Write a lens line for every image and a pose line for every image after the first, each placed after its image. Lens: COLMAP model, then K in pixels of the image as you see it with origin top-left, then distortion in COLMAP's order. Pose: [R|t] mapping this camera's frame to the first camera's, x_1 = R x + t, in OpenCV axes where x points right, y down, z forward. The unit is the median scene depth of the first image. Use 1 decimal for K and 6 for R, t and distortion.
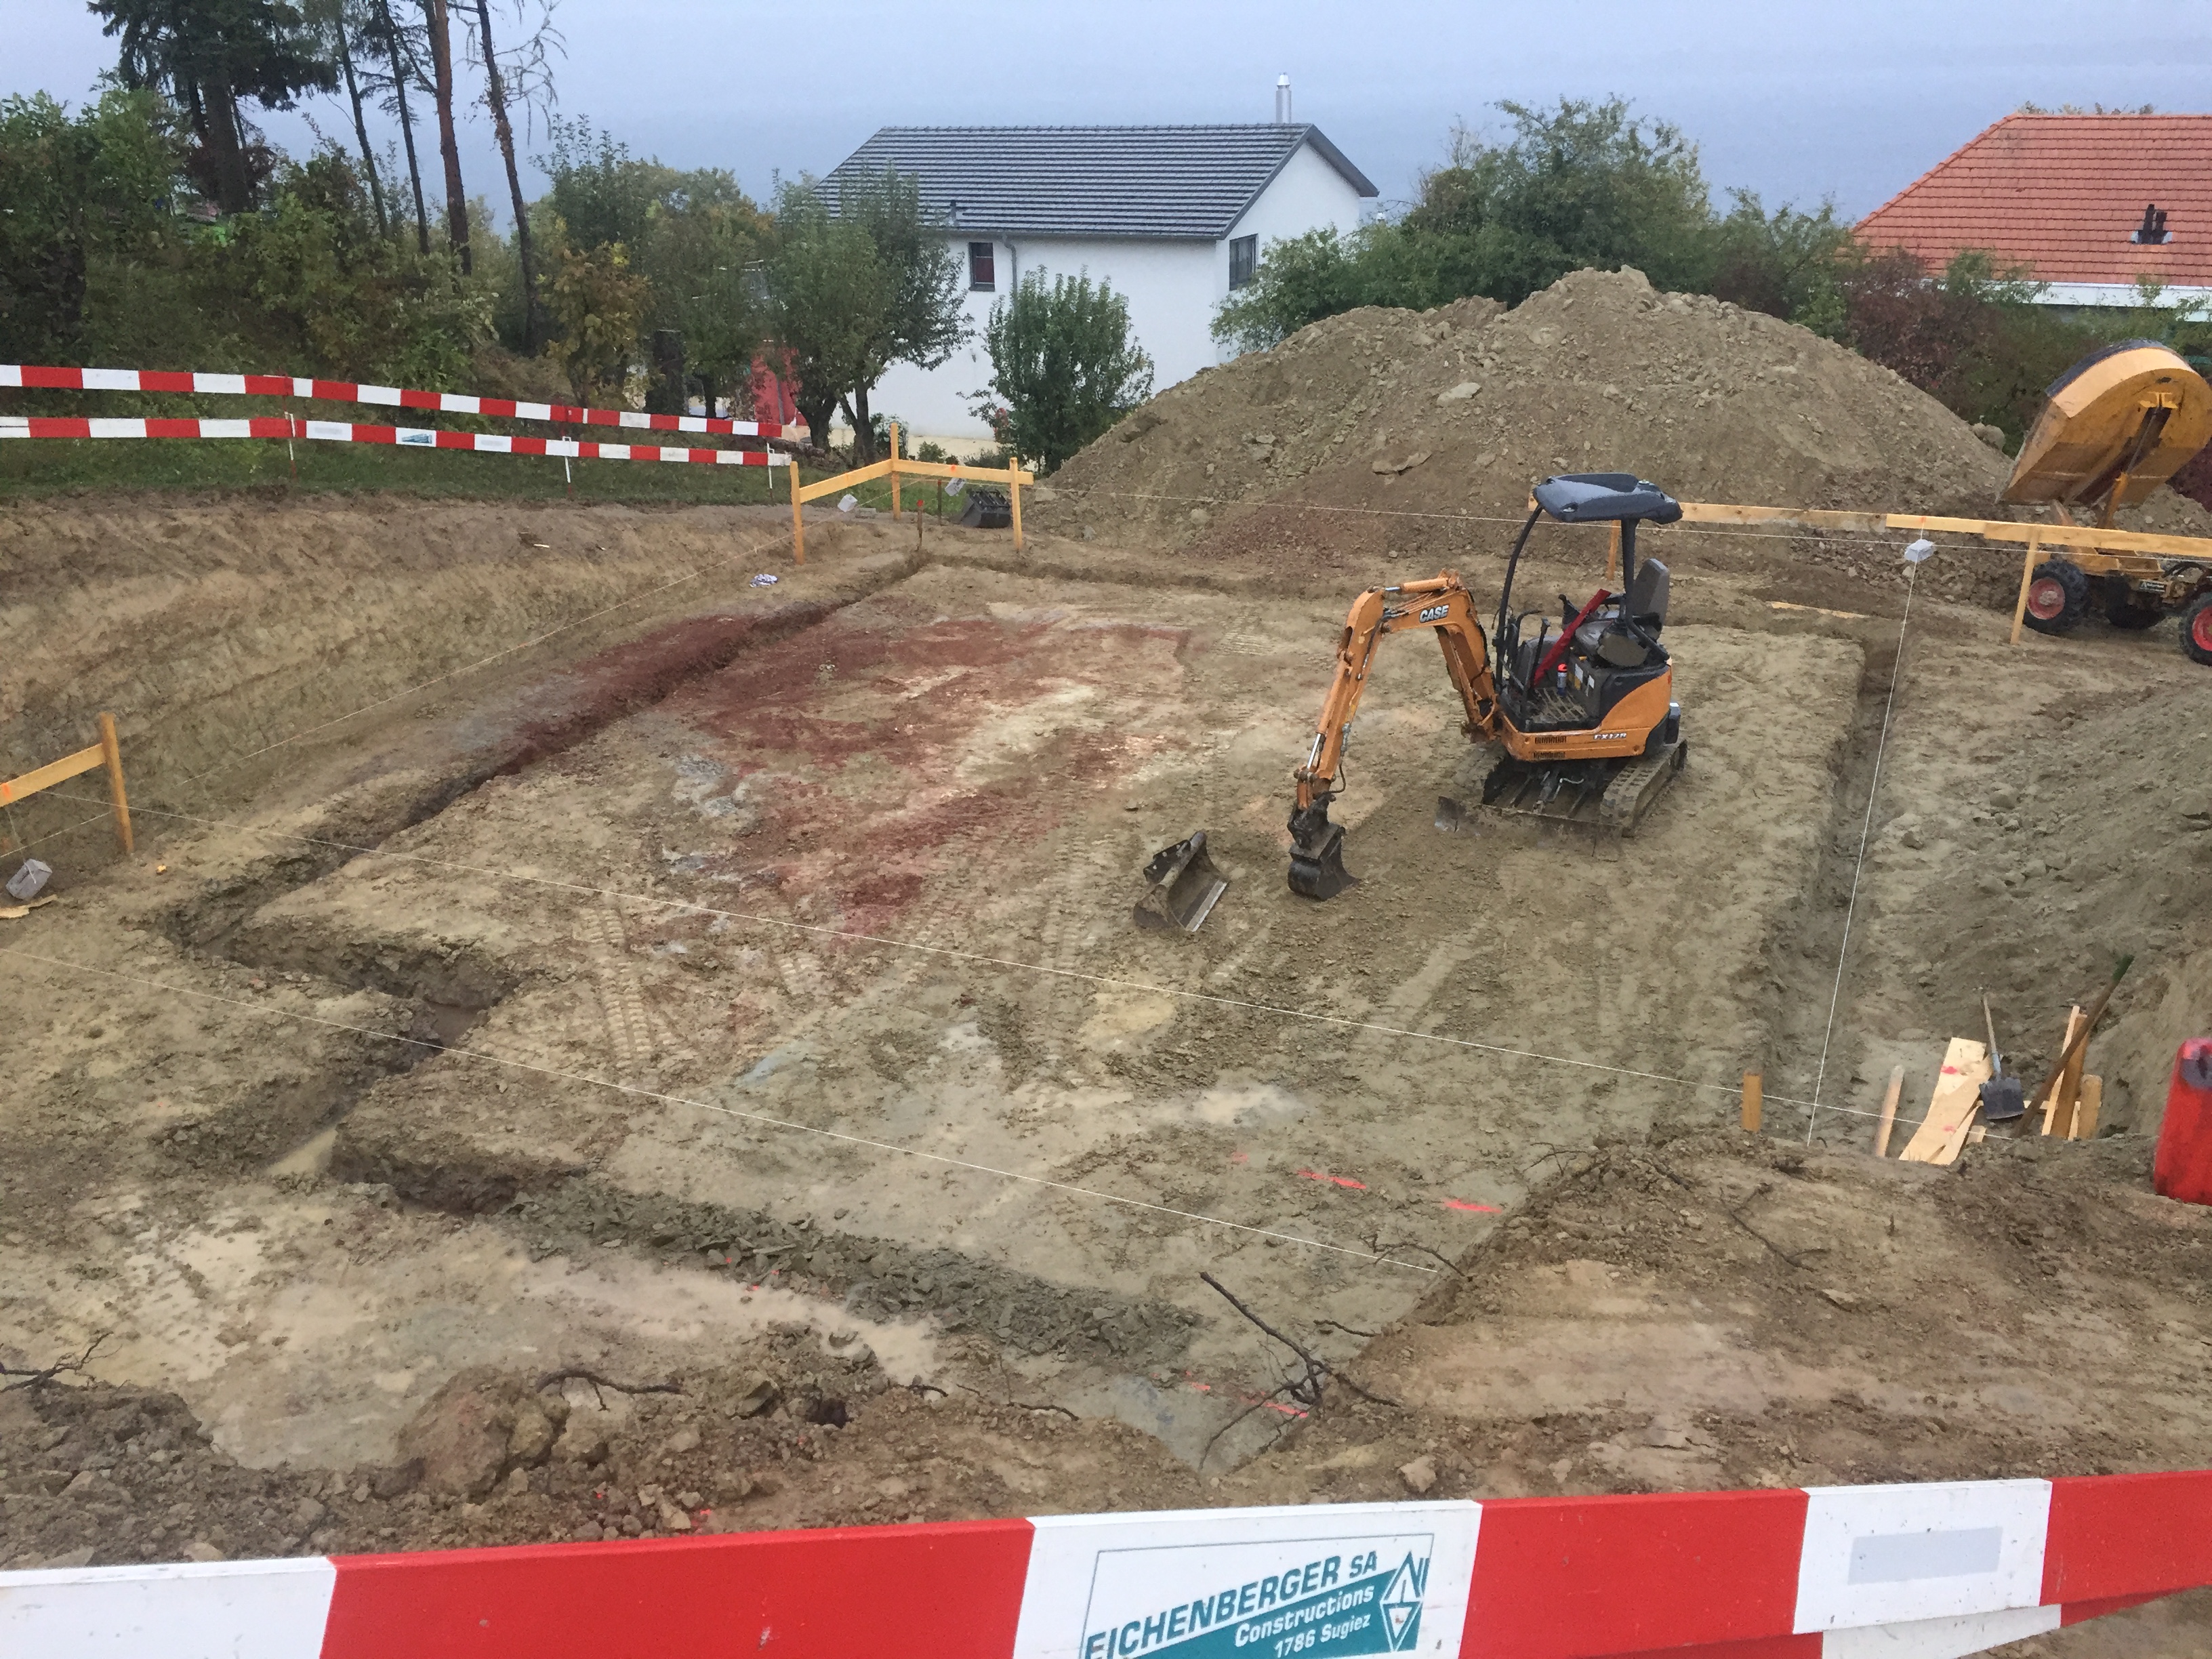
lens RADIAL K [[1871.1, 0, 1106.0], [0, 1871.1, 829.5], [0, 0, 1]] dist [0.004369, 0.003461]
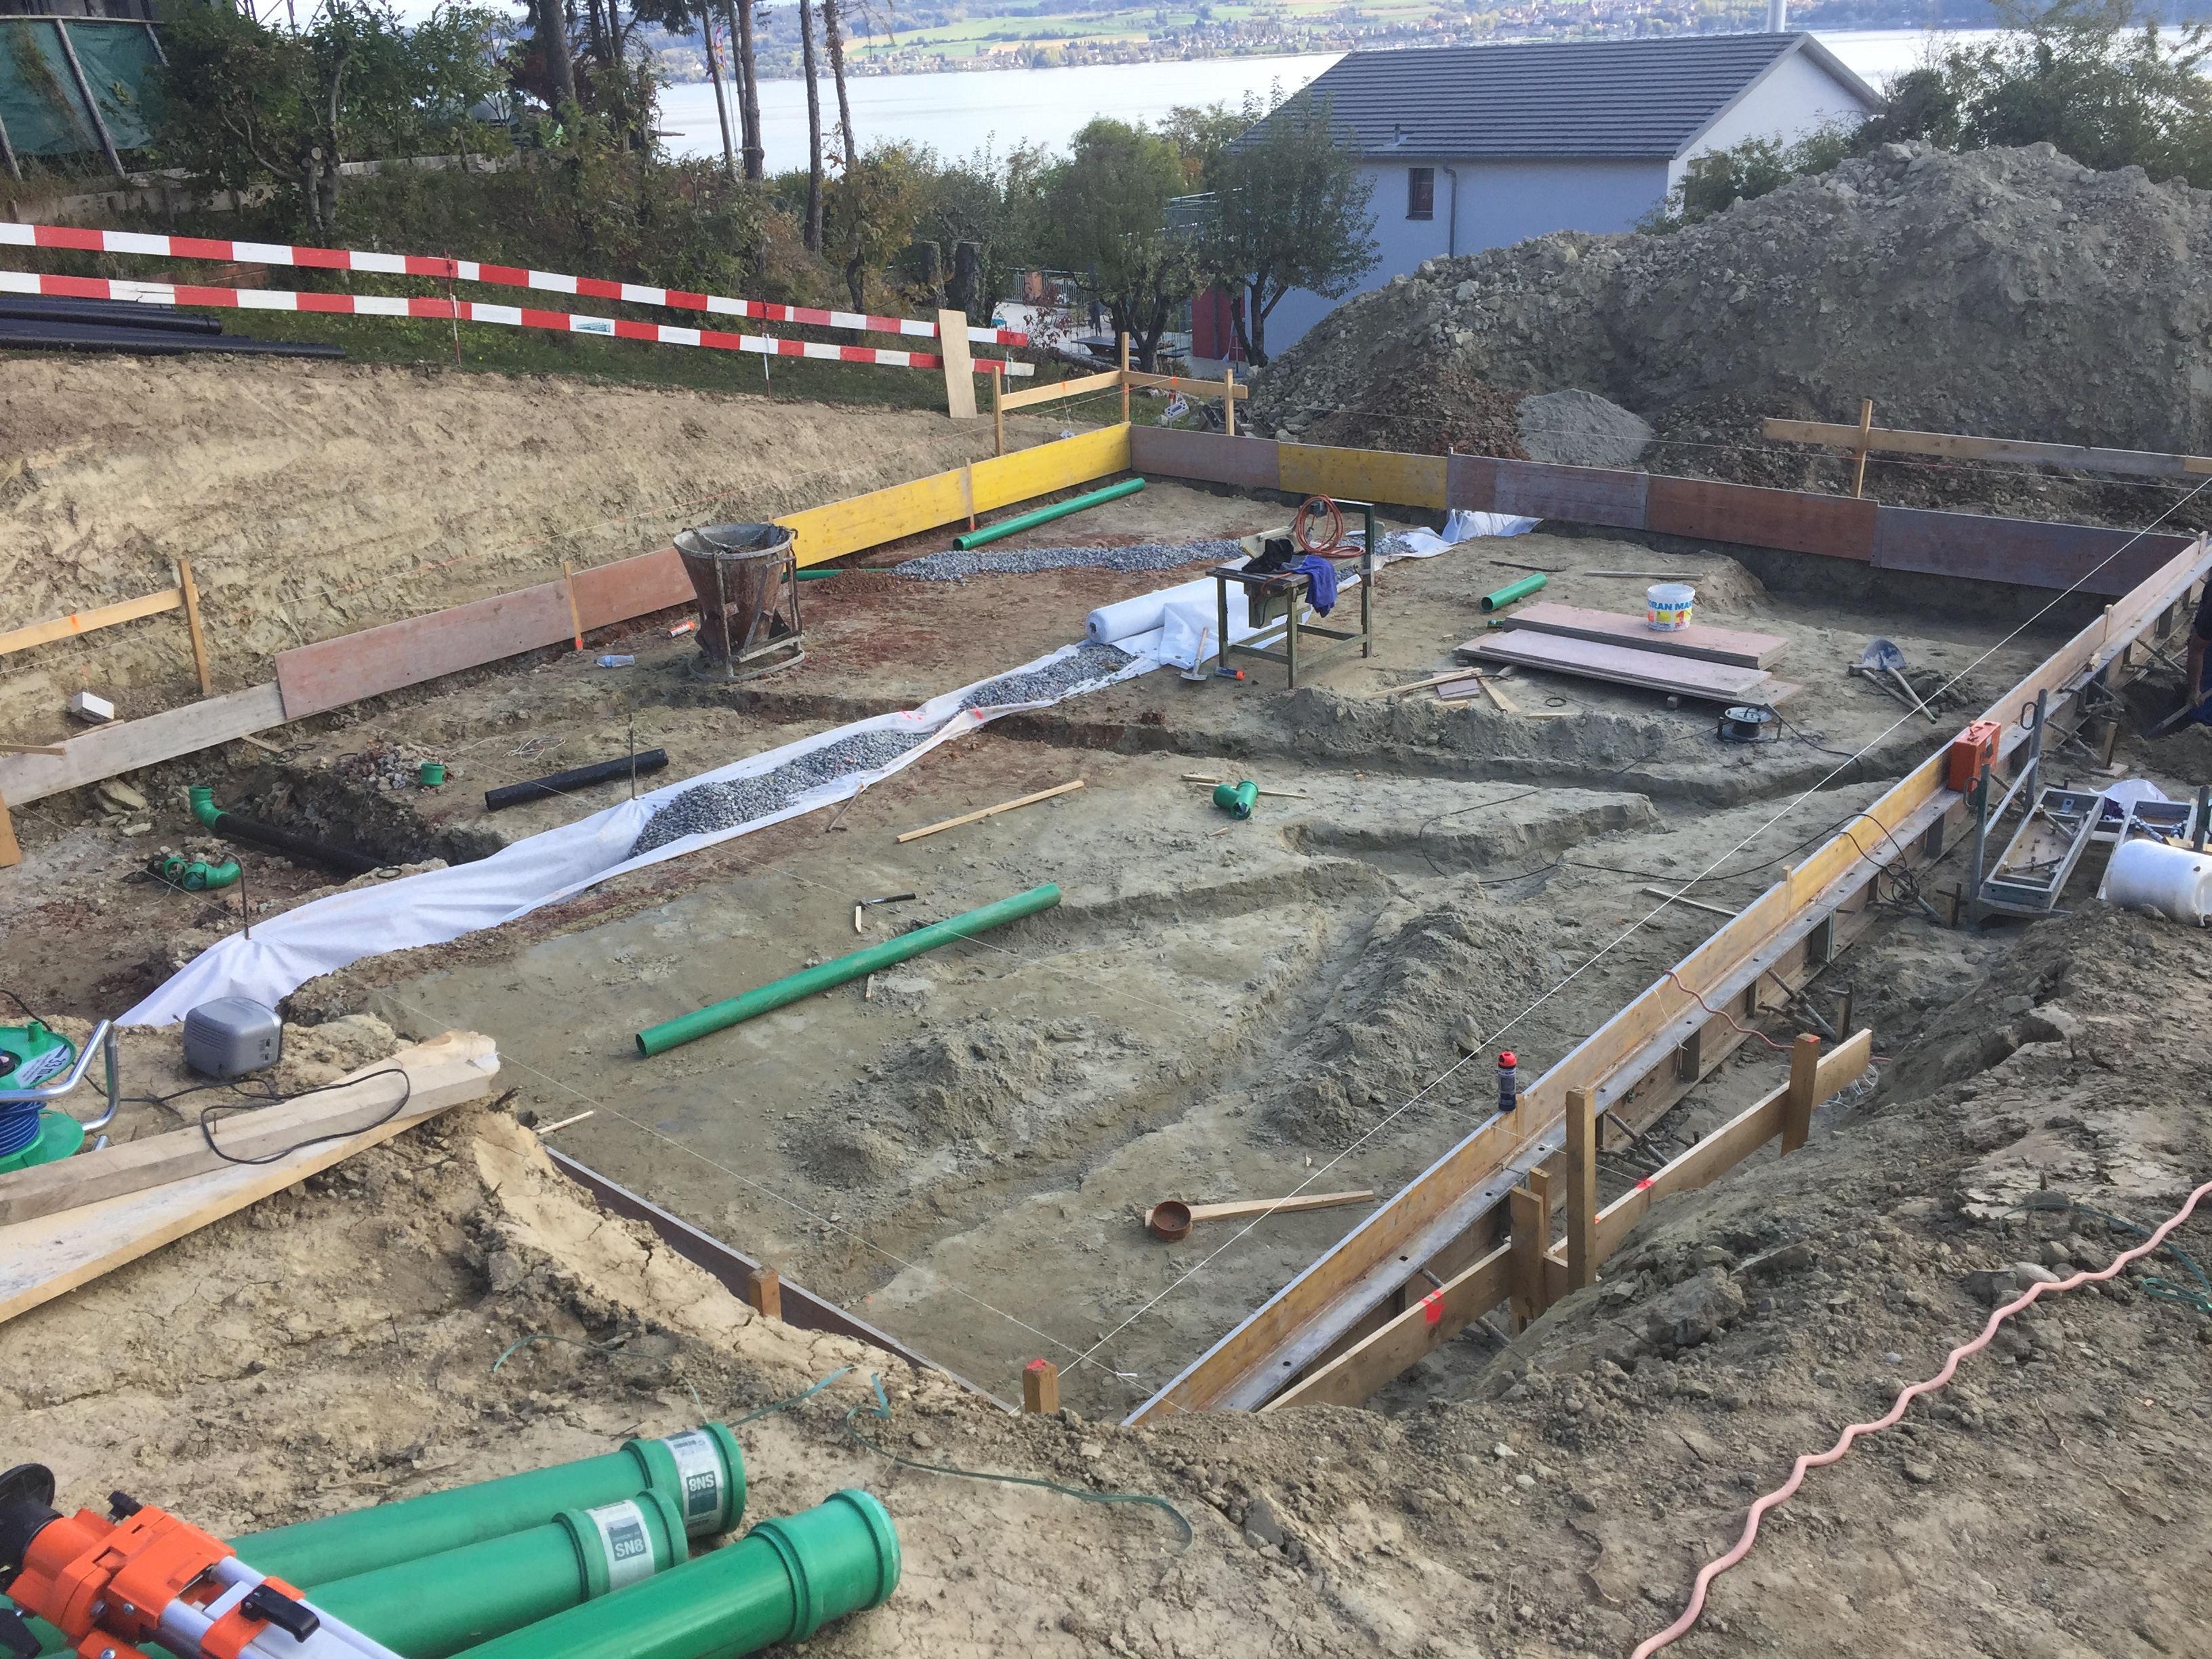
lens RADIAL K [[1827.4, 0, 1099.6], [0, 1827.4, 824.5], [0, 0, 1]] dist [0.076614, -0.094576]
pose [[0.946332, 0.098518, -0.307814, 0.242548], [-0.091421, 0.995109, 0.037429, 0.001495], [0.309995, -0.007280, 0.950710, 0.117113]]
